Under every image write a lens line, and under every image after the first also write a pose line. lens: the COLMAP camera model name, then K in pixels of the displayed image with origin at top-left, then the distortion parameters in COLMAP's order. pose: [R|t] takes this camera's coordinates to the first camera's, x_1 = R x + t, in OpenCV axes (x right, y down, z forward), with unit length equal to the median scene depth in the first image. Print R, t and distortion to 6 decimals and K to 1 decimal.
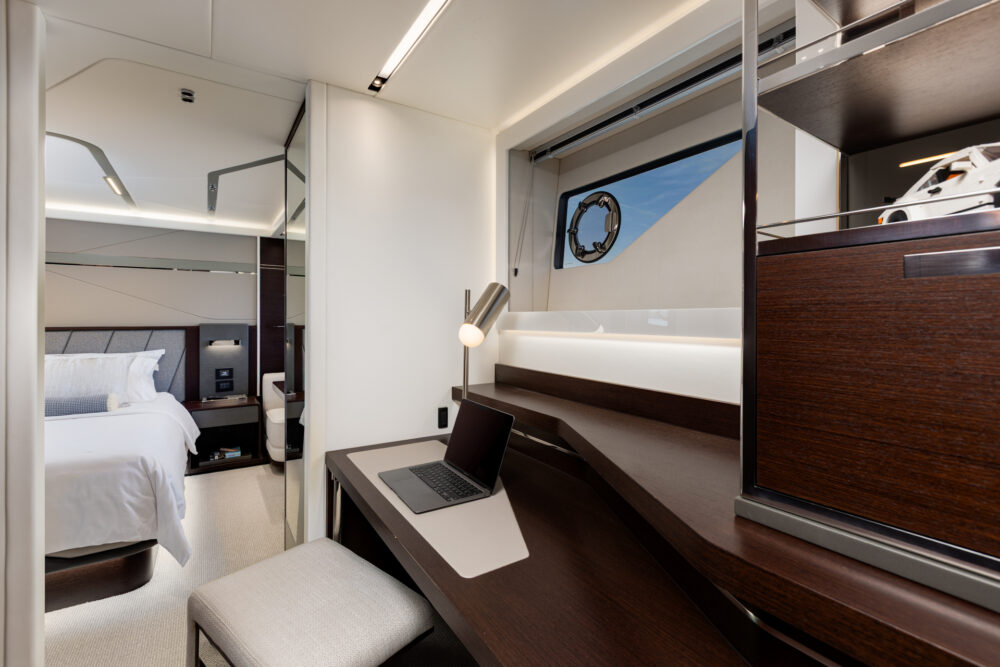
lens RADIAL K [[444.3, 0, 496.6], [0, 444.3, 326.2], [0, 0, 1]] dist [0.002075, 0.000183]
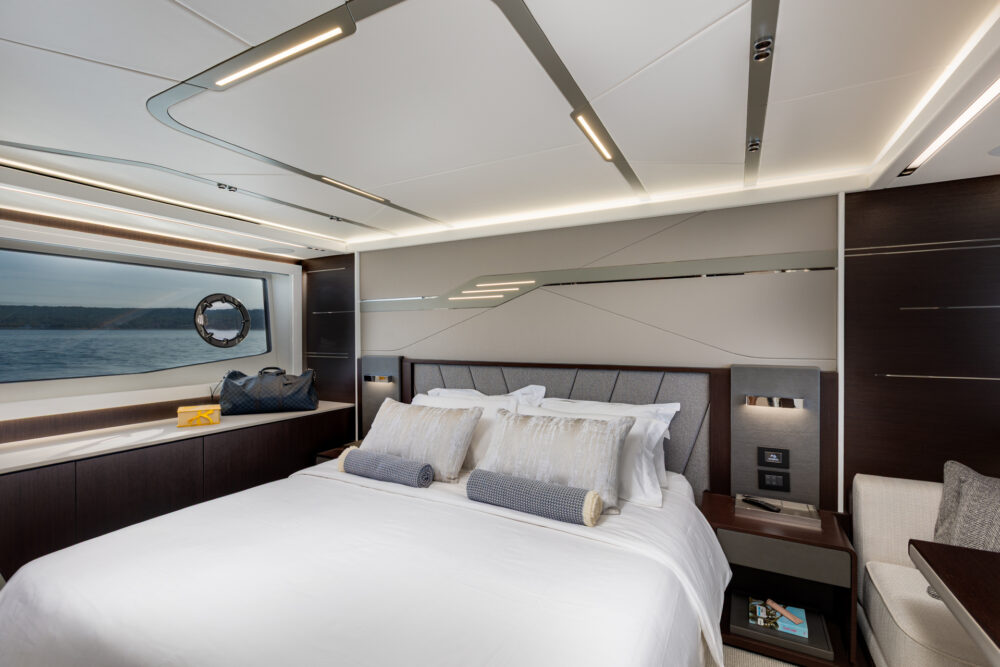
lens RADIAL K [[444.3, 0, 504.4], [0, 444.3, 330.3], [0, 0, 1]] dist [0.002075, 0.000183]
pose [[0.487359, -0.014253, -0.873085, -0.301354], [-0.011981, 0.999663, -0.023008, -0.034337], [0.873119, 0.021674, 0.487024, 0.453263]]
